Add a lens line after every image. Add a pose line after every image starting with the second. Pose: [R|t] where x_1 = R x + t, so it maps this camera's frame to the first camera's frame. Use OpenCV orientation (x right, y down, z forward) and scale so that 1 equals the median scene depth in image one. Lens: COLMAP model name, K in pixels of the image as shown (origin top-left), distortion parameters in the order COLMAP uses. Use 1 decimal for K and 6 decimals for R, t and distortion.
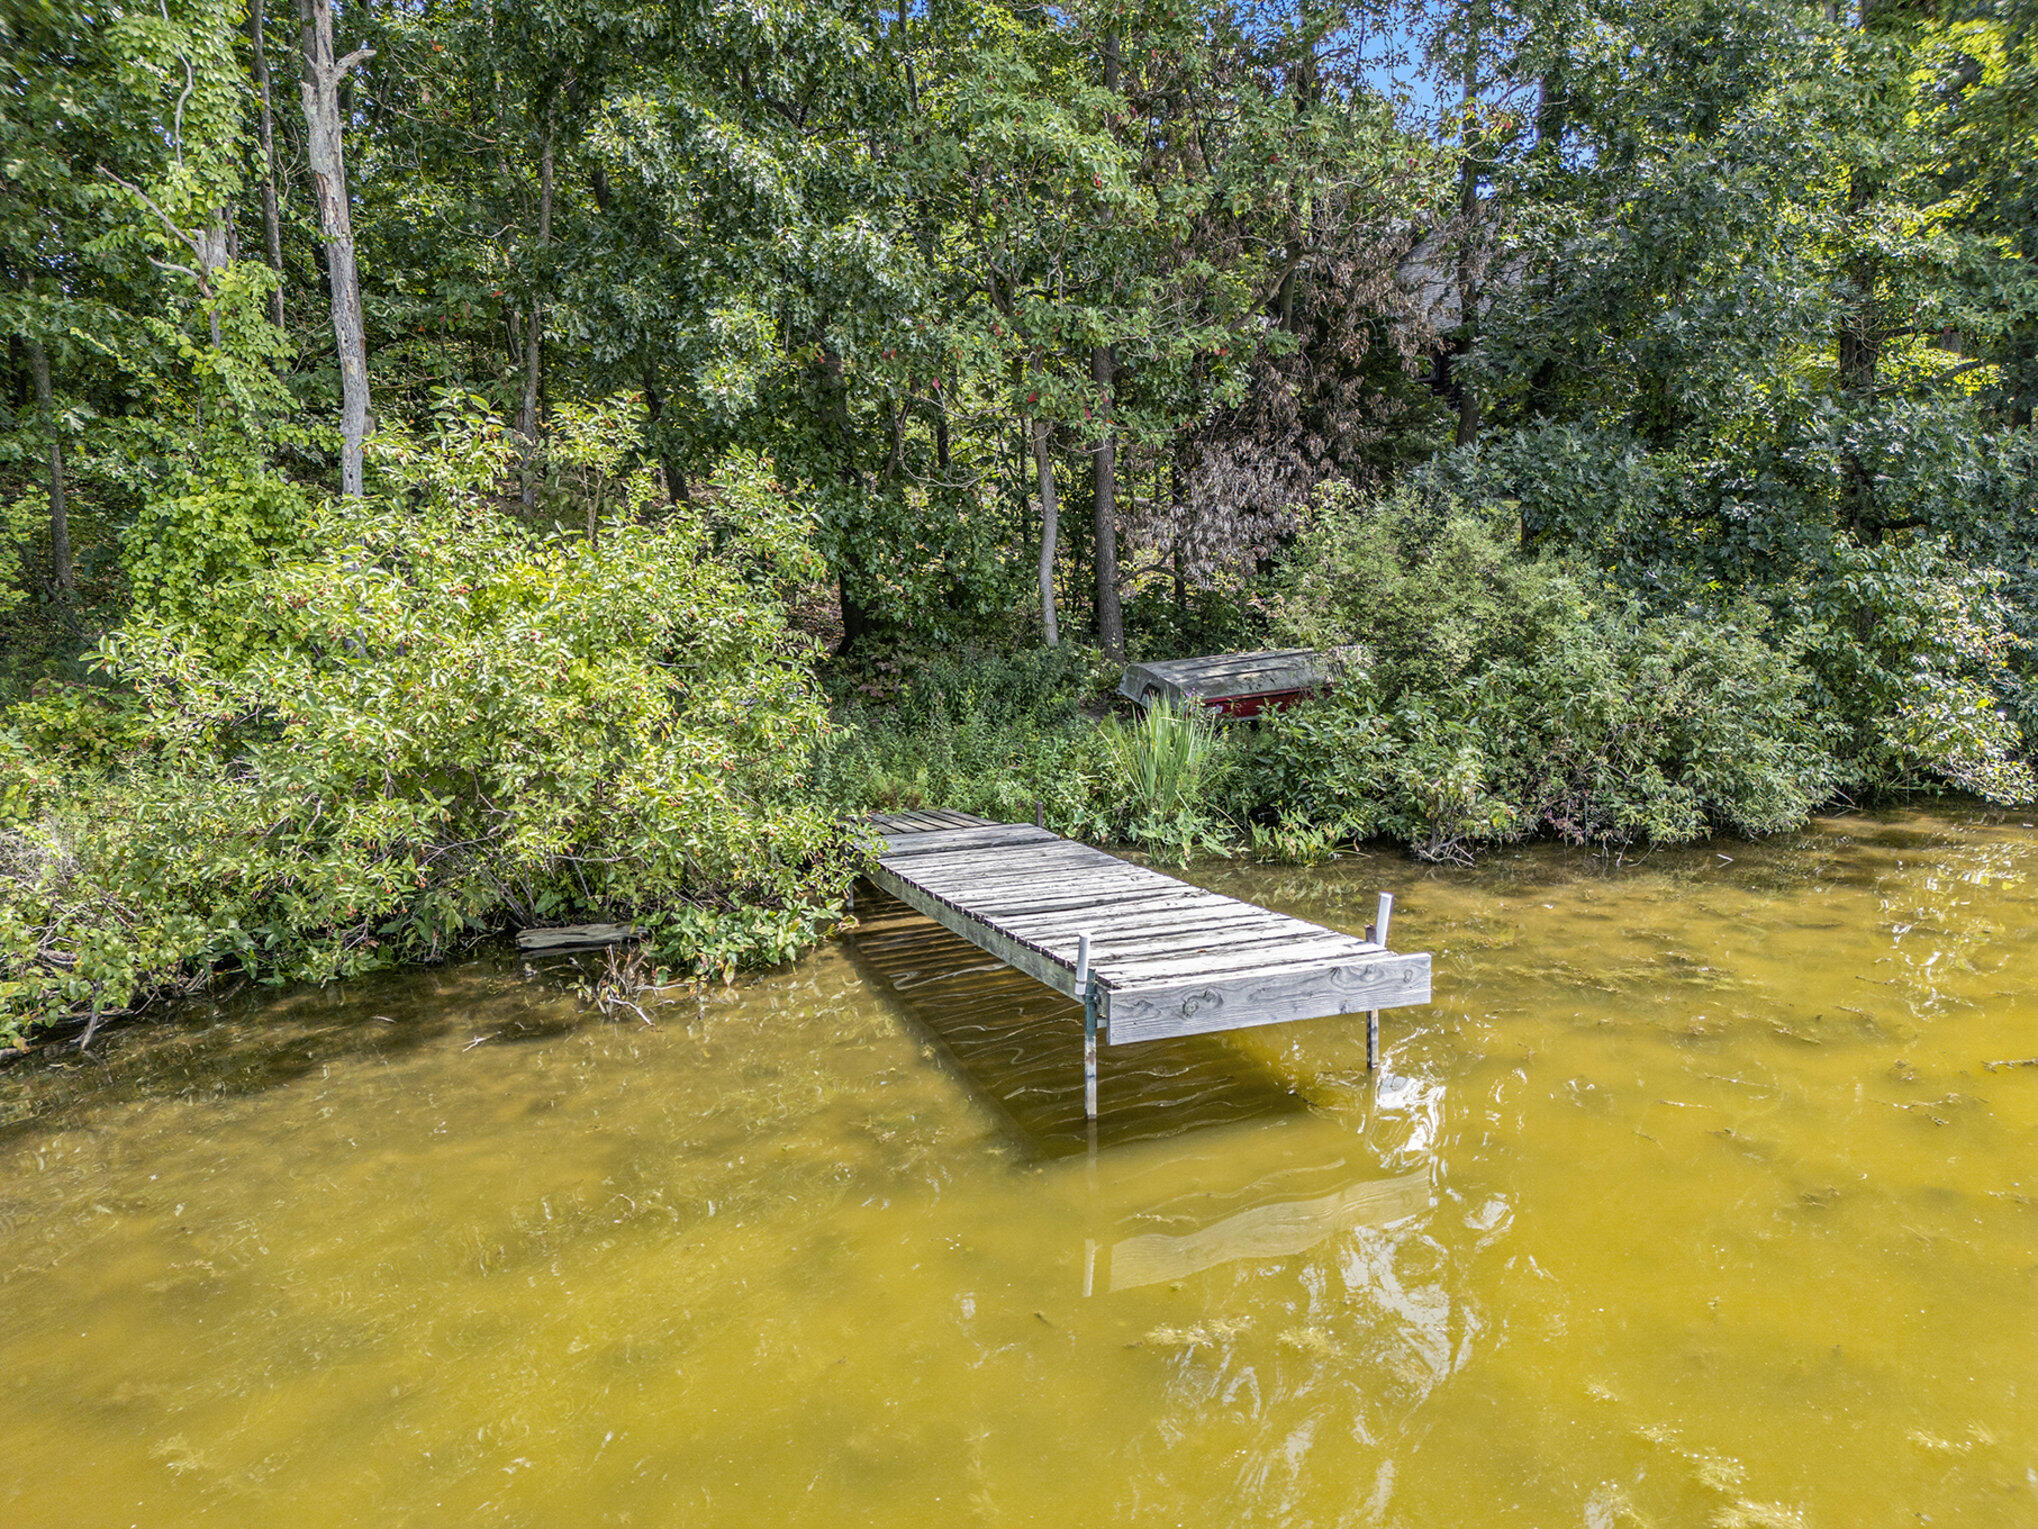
lens RADIAL K [[1417.3, 0, 1016.4], [0, 1417.3, 761.2], [0, 0, 1]] dist [-0.000125, -0.001055]
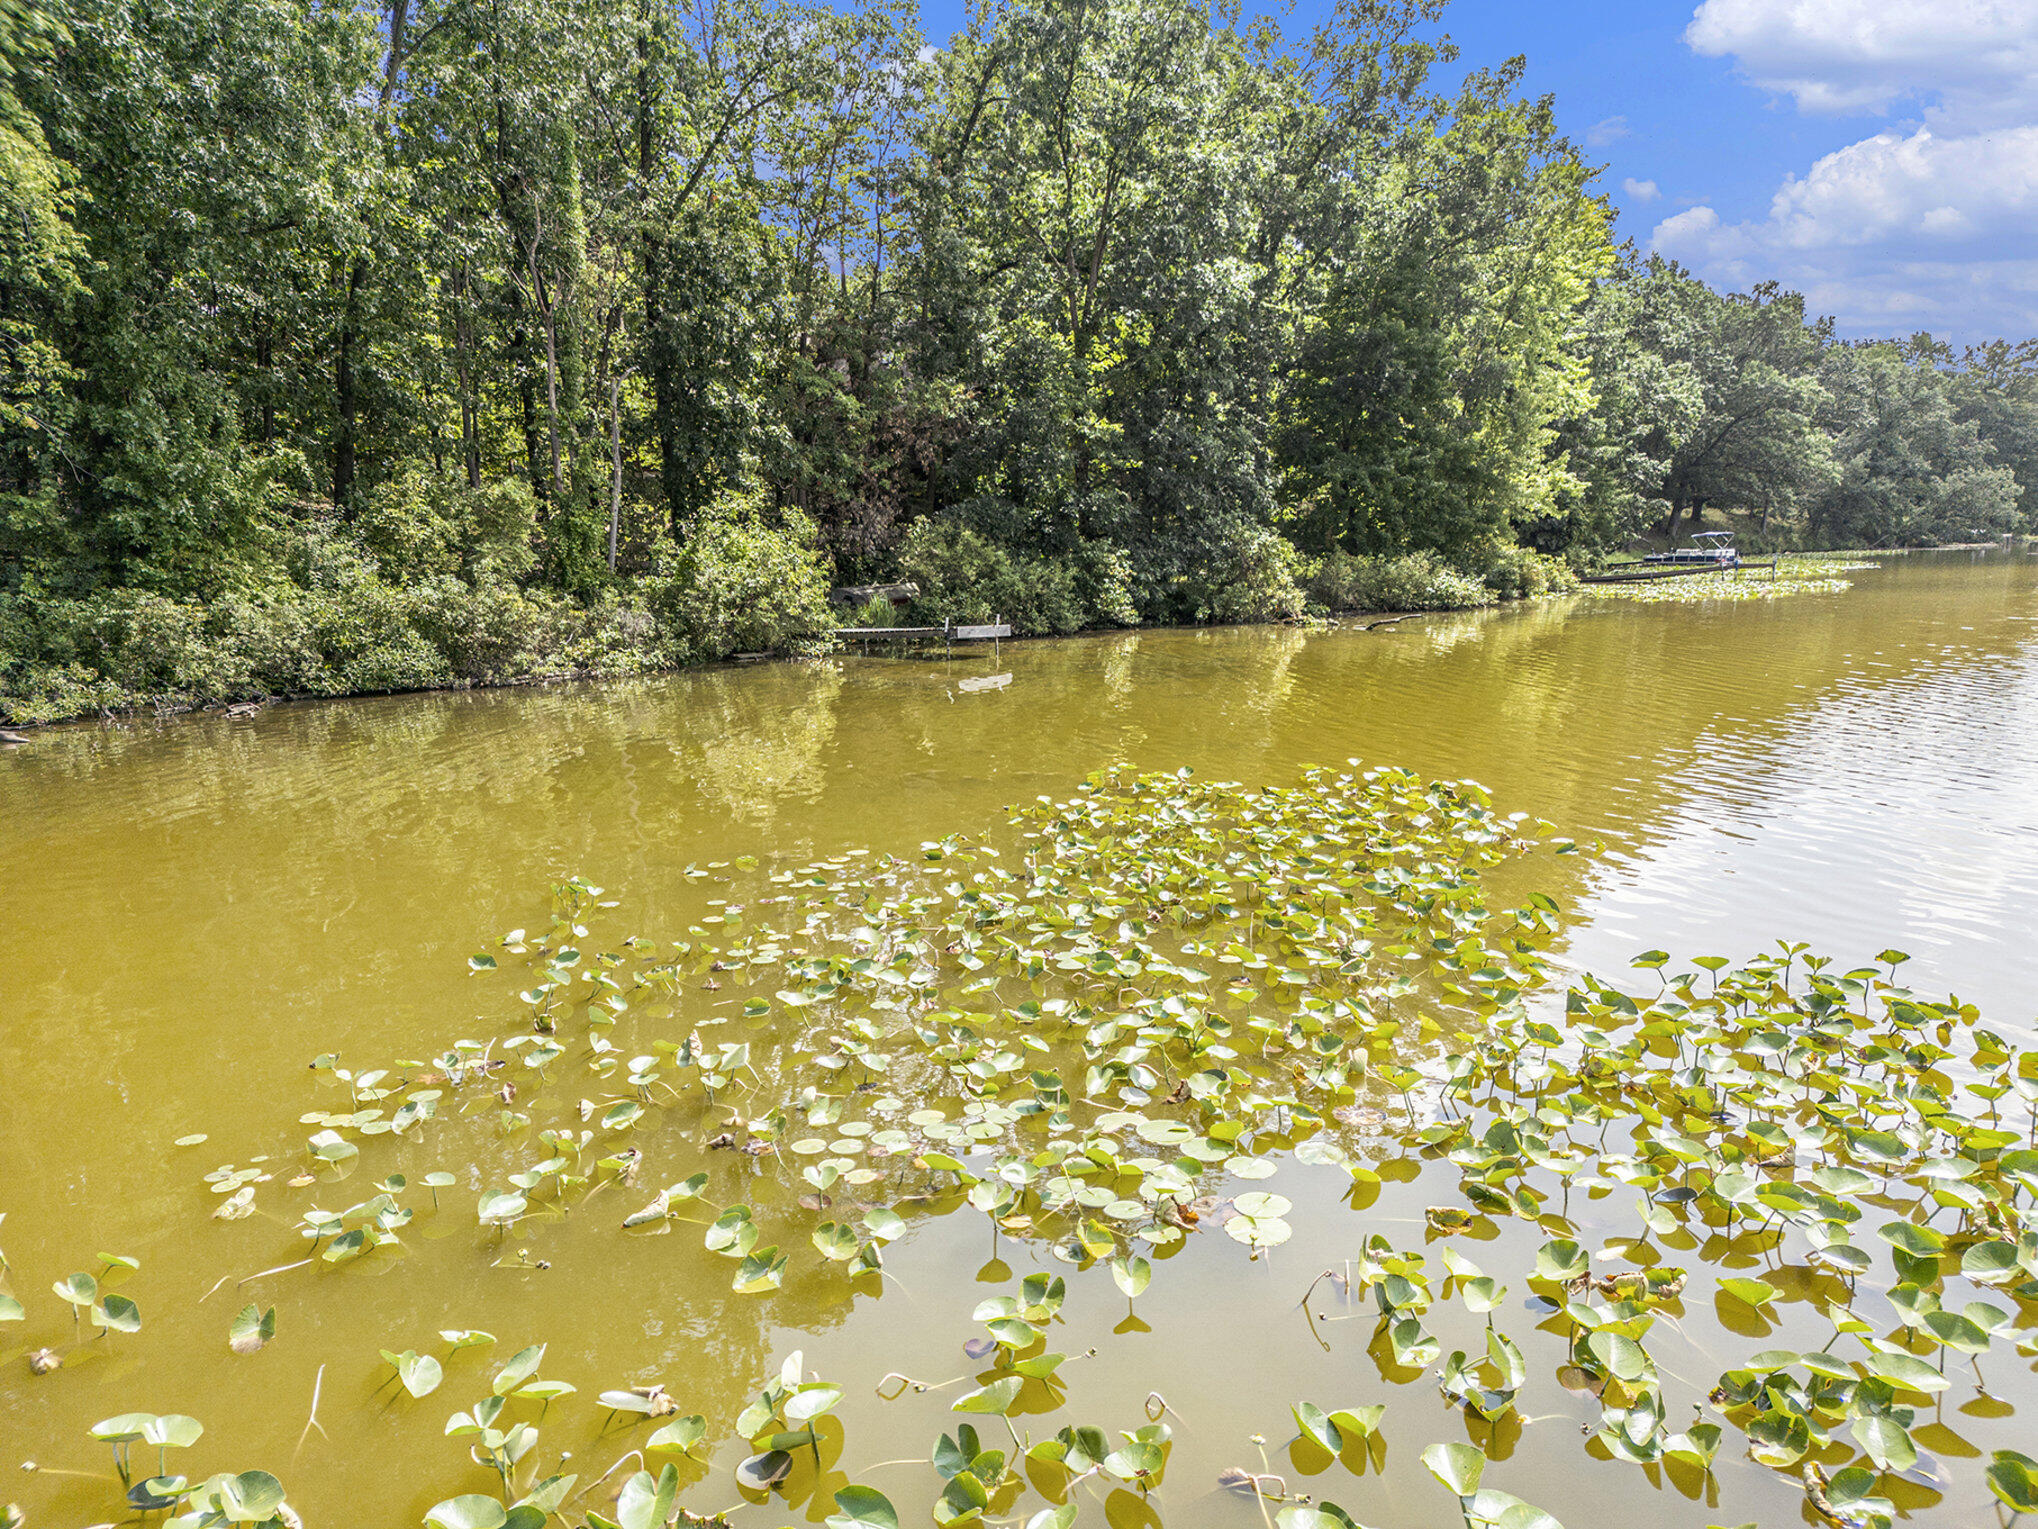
lens RADIAL K [[1417.3, 0, 1018.7], [0, 1417.3, 765.7], [0, 0, 1]] dist [-0.000125, -0.001055]
pose [[0.884189, -0.065996, 0.462444, -0.954529], [0.066270, 0.997679, 0.015673, 0.266175], [-0.462405, 0.016788, 0.886510, -1.593361]]
